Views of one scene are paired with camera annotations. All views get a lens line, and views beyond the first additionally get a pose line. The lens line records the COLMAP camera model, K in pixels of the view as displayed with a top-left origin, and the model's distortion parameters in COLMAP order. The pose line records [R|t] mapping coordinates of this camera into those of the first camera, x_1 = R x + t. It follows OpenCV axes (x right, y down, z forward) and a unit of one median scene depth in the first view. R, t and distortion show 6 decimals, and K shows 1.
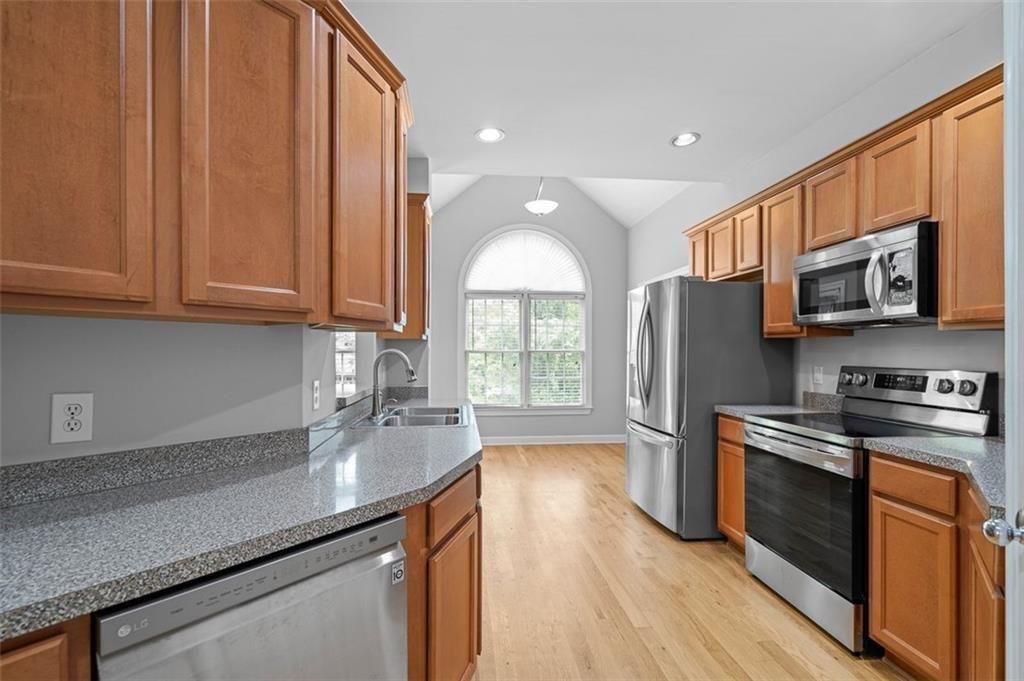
lens RADIAL K [[471.4, 0, 510.0], [0, 471.4, 354.6], [0, 0, 1]] dist [-0.004276, 0.003877]
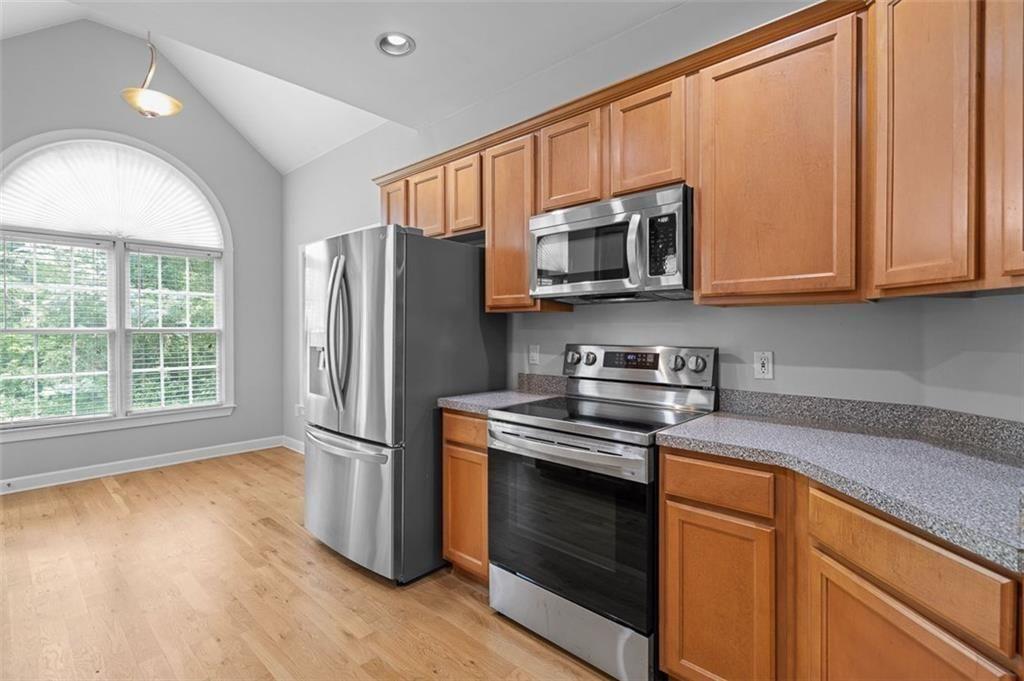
lens RADIAL K [[471.4, 0, 488.3], [0, 471.4, 331.5], [0, 0, 1]] dist [-0.004276, 0.003877]
pose [[0.761751, -0.005338, 0.647848, -0.003042], [0.008212, 0.999965, -0.001416, -0.000316], [-0.647818, 0.006399, 0.761768, 0.383842]]
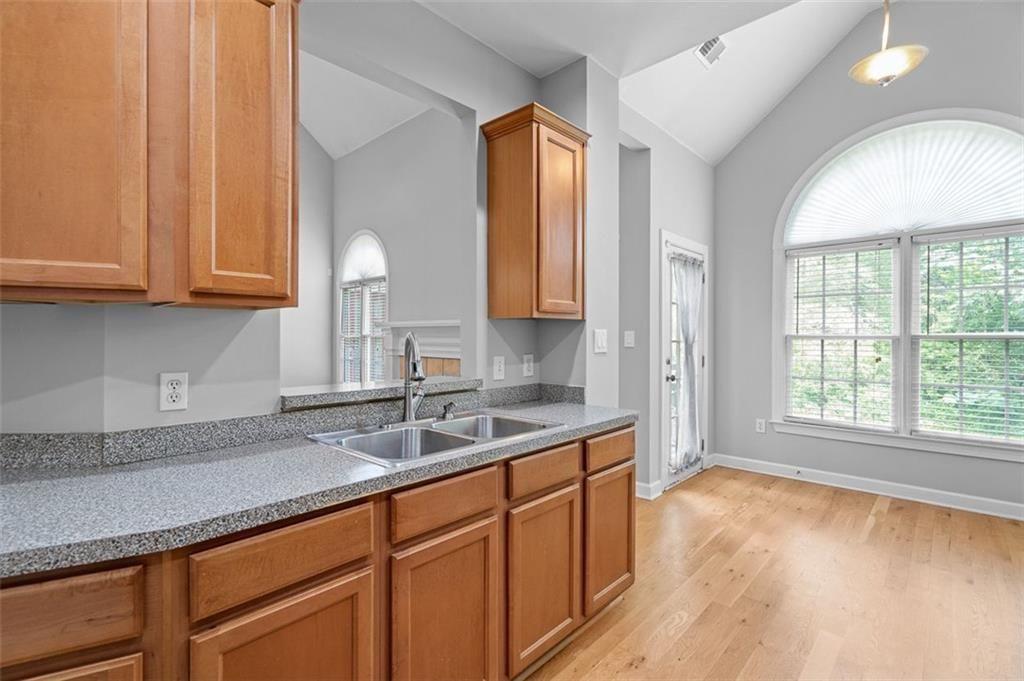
lens RADIAL K [[471.4, 0, 497.6], [0, 471.4, 336.6], [0, 0, 1]] dist [-0.004276, 0.003877]
pose [[0.651476, 0.001759, -0.758667, 0.317686], [-0.007265, 0.999966, -0.003920, -0.002783], [0.758634, 0.008065, 0.651467, 0.546977]]
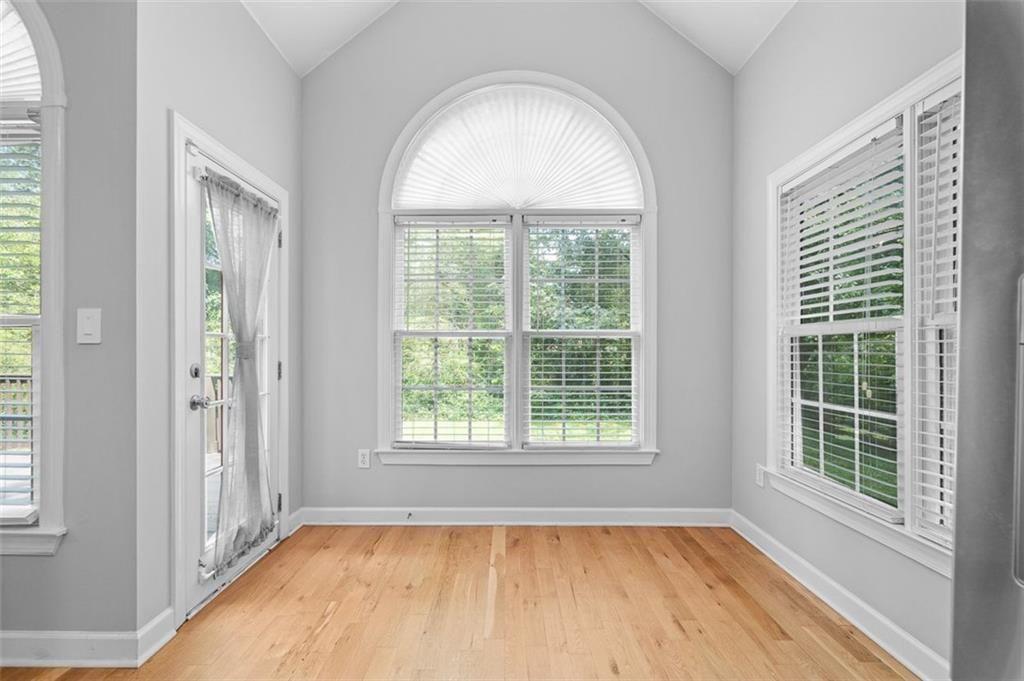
lens RADIAL K [[471.4, 0, 503.1], [0, 471.4, 352.8], [0, 0, 1]] dist [-0.004276, 0.003877]
pose [[0.994434, 0.002738, -0.105327, 0.153716], [-0.002649, 0.999996, 0.000987, 0.028028], [0.105329, -0.000702, 0.994437, 1.125903]]
